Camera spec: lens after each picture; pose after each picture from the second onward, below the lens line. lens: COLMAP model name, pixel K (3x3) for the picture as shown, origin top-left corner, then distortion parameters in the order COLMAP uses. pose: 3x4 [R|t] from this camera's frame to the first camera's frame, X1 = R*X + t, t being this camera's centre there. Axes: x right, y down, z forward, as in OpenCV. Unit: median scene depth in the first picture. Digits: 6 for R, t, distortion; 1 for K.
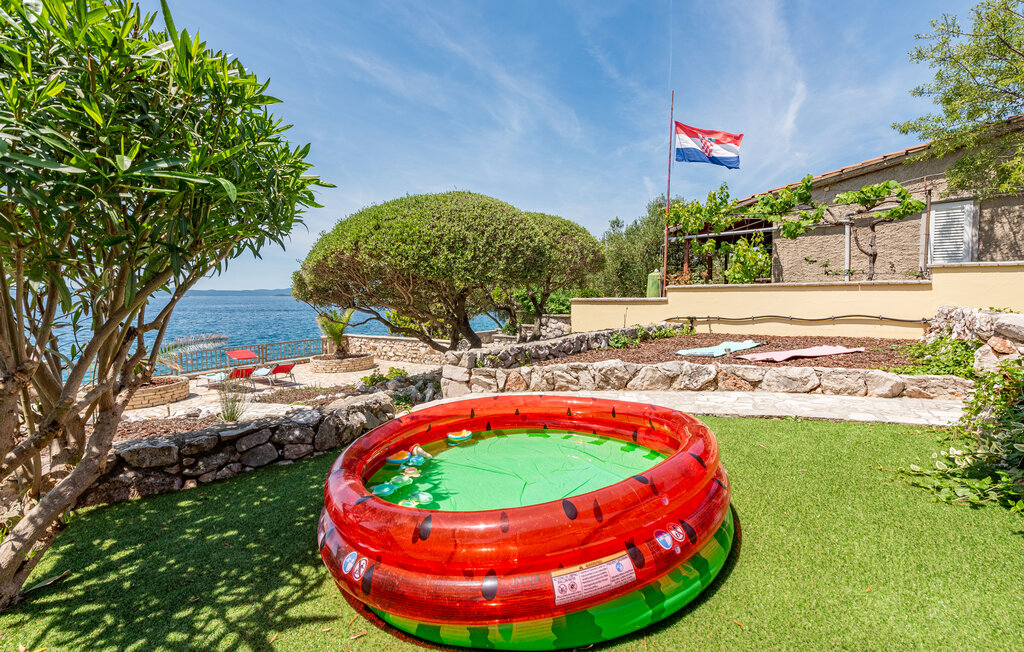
lens RADIAL K [[416.0, 0, 510.5], [0, 416.0, 306.4], [0, 0, 1]] dist [0.002405, 0.000175]
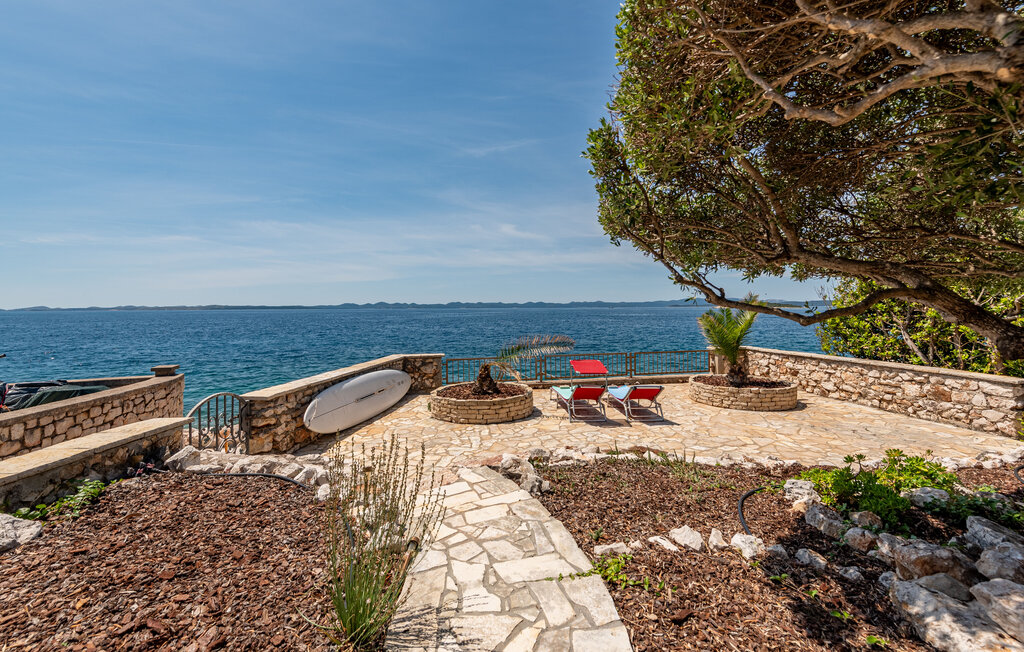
lens RADIAL K [[416.0, 0, 510.5], [0, 416.0, 306.4], [0, 0, 1]] dist [0.002405, 0.000175]
pose [[0.641155, -0.008239, -0.767367, -0.133584], [-0.007482, 0.999828, -0.016986, 0.019028], [0.767375, 0.016632, 0.640983, 0.310368]]
